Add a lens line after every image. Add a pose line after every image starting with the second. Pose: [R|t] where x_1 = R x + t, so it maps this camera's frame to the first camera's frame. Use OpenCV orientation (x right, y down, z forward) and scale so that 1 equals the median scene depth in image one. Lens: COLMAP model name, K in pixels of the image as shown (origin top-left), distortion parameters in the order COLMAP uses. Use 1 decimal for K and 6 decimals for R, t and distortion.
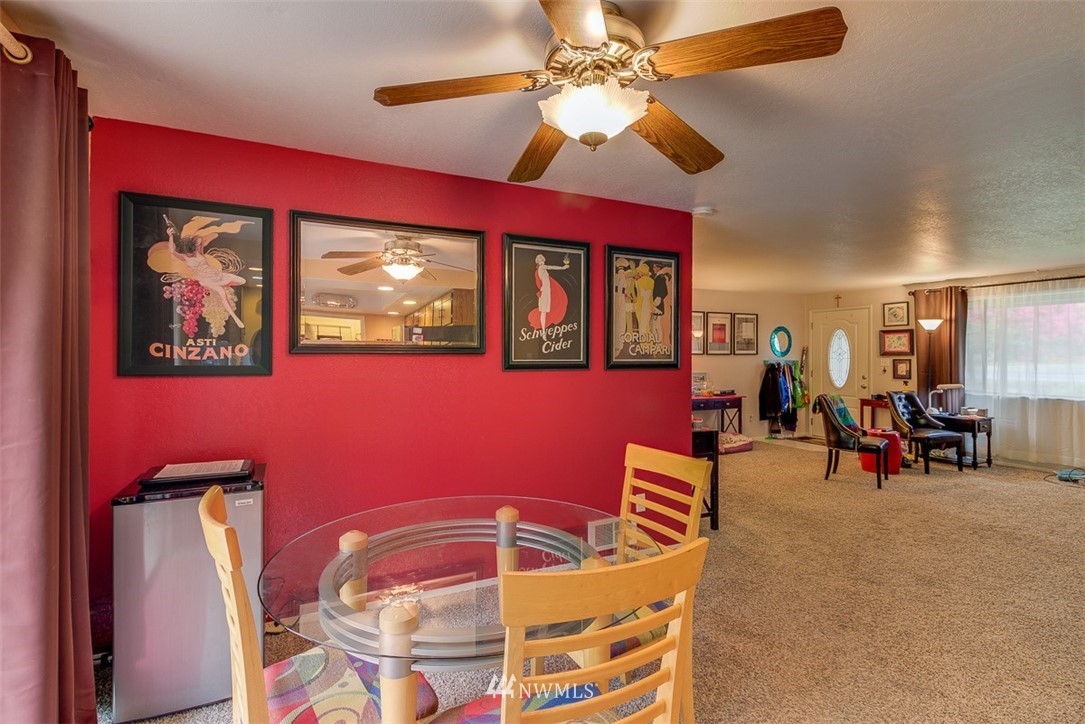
lens RADIAL K [[521.3, 0, 529.3], [0, 521.3, 352.5], [0, 0, 1]] dist [0.024023, -0.019071]
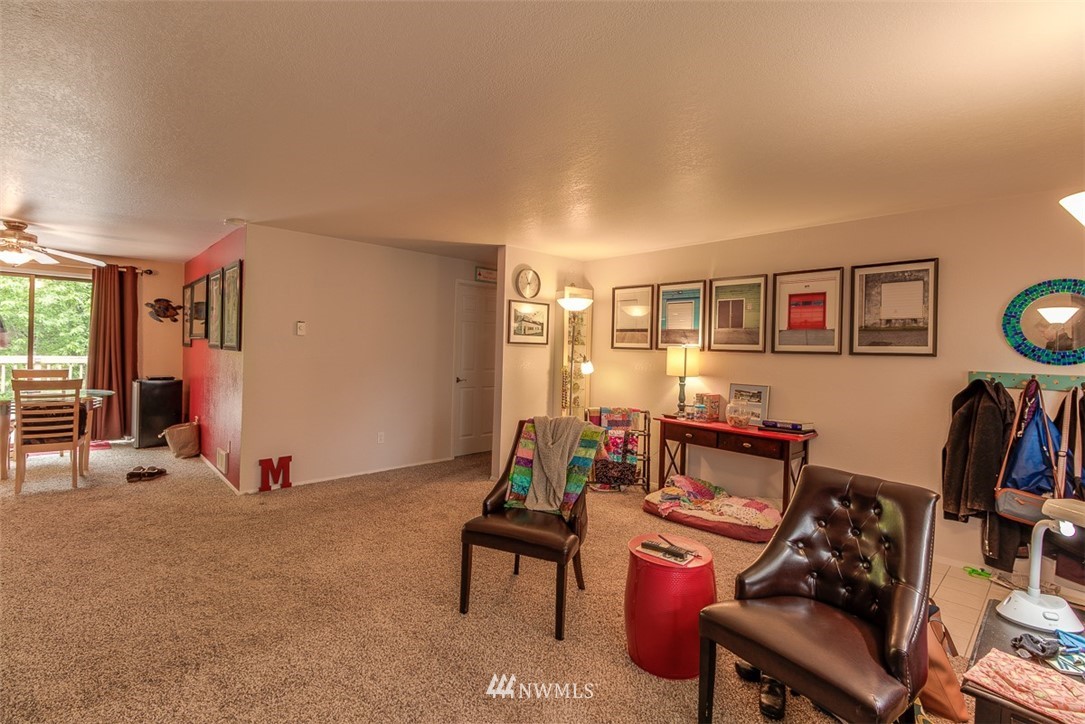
lens RADIAL K [[492.1, 0, 535.9], [0, 492.1, 351.0], [0, 0, 1]] dist [0.020624, -0.013905]
pose [[0.298934, 0.011357, -0.954206, 1.063336], [-0.020142, 0.999782, 0.005589, 0.005849], [0.954061, 0.017549, 0.299097, 0.861419]]
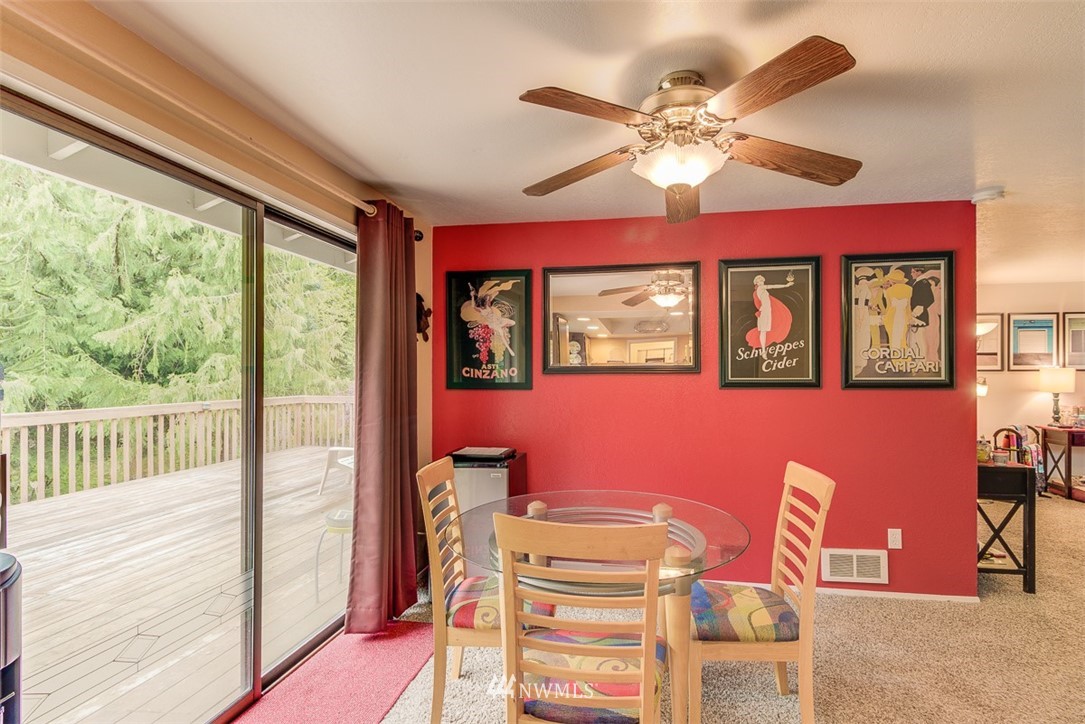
lens RADIAL K [[511.2, 0, 568.7], [0, 511.2, 370.8], [0, 0, 1]] dist [0.018961, -0.016235]
pose [[0.821244, -0.009650, -0.570496, 0.164604], [0.008966, 0.999952, -0.004007, 0.000082], [0.570507, -0.001824, 0.821291, -0.022523]]
